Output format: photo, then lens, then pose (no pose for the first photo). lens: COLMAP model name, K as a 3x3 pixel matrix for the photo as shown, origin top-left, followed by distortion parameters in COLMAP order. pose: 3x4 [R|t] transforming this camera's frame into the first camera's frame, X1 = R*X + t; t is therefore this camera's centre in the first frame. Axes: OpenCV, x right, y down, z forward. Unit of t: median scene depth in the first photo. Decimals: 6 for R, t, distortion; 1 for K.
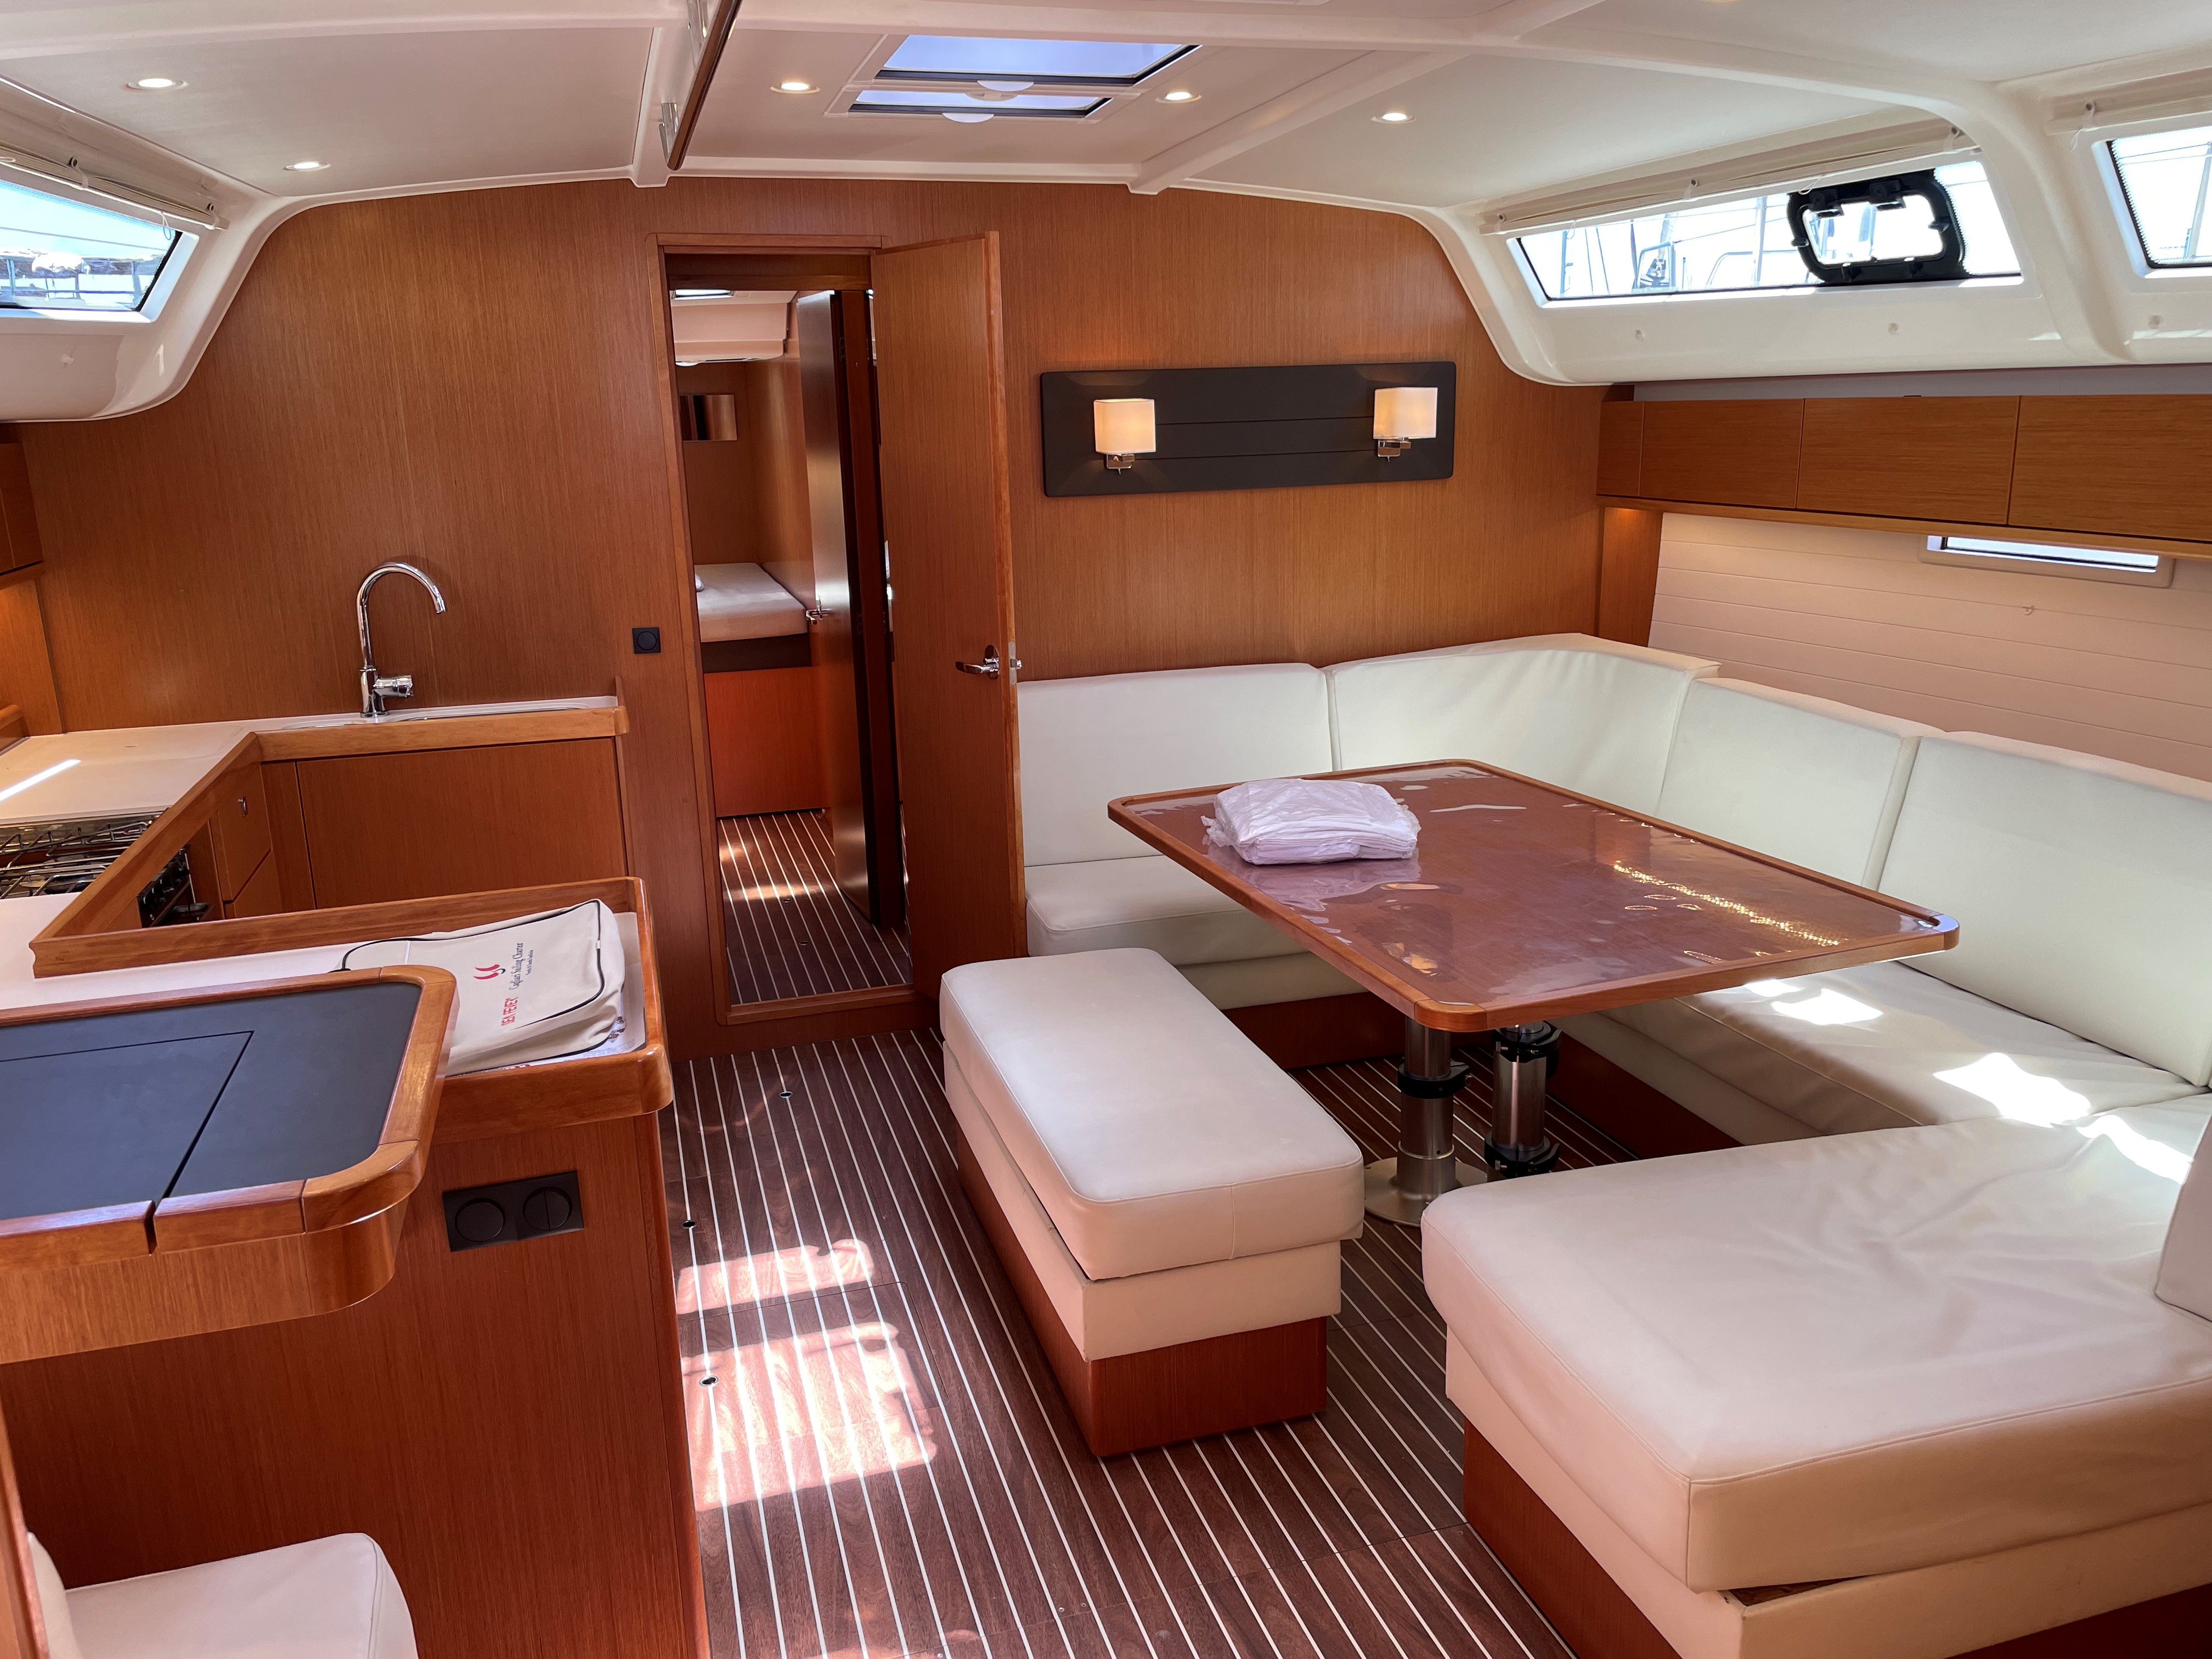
lens RADIAL K [[1678.4, 0, 1117.5], [0, 1678.4, 828.8], [0, 0, 1]] dist [0.090761, -0.114252]
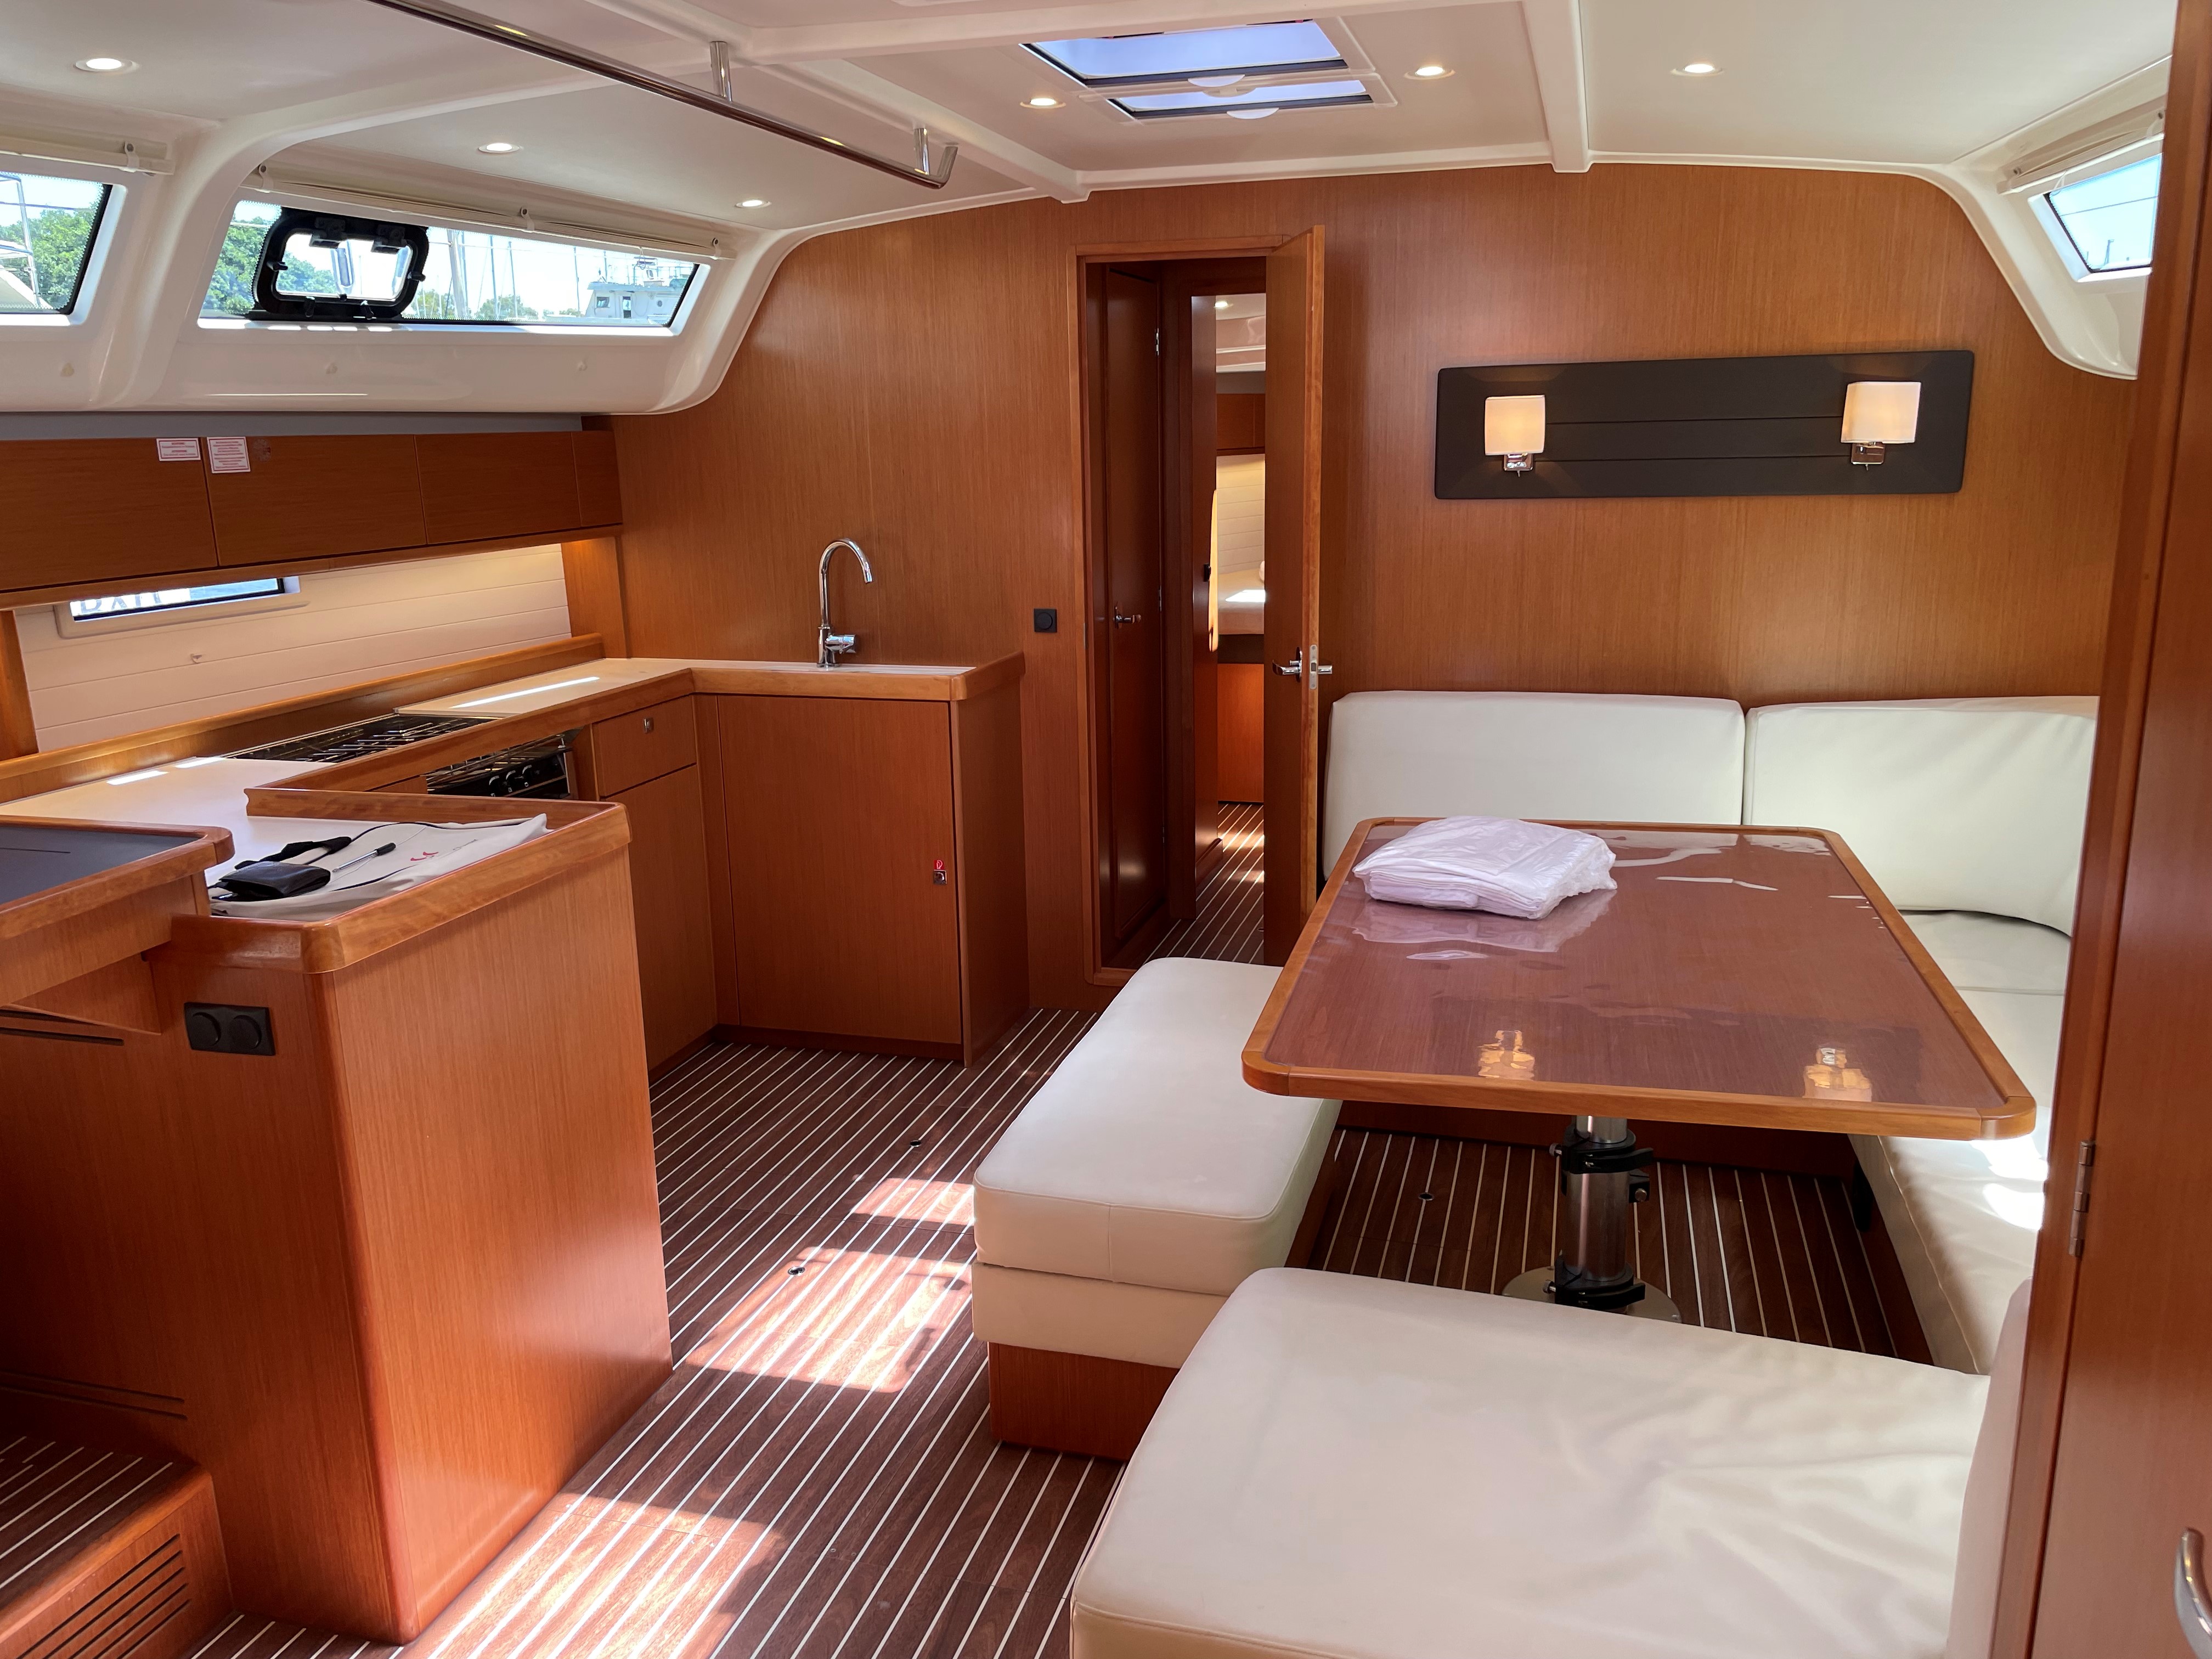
lens RADIAL K [[1678.4, 0, 1117.5], [0, 1678.4, 828.8], [0, 0, 1]] dist [0.090761, -0.114252]
pose [[0.840133, 0.136493, -0.524925, 0.374775], [-0.137007, 0.989837, 0.038104, -0.027671], [0.524791, 0.039906, 0.850295, 0.114357]]
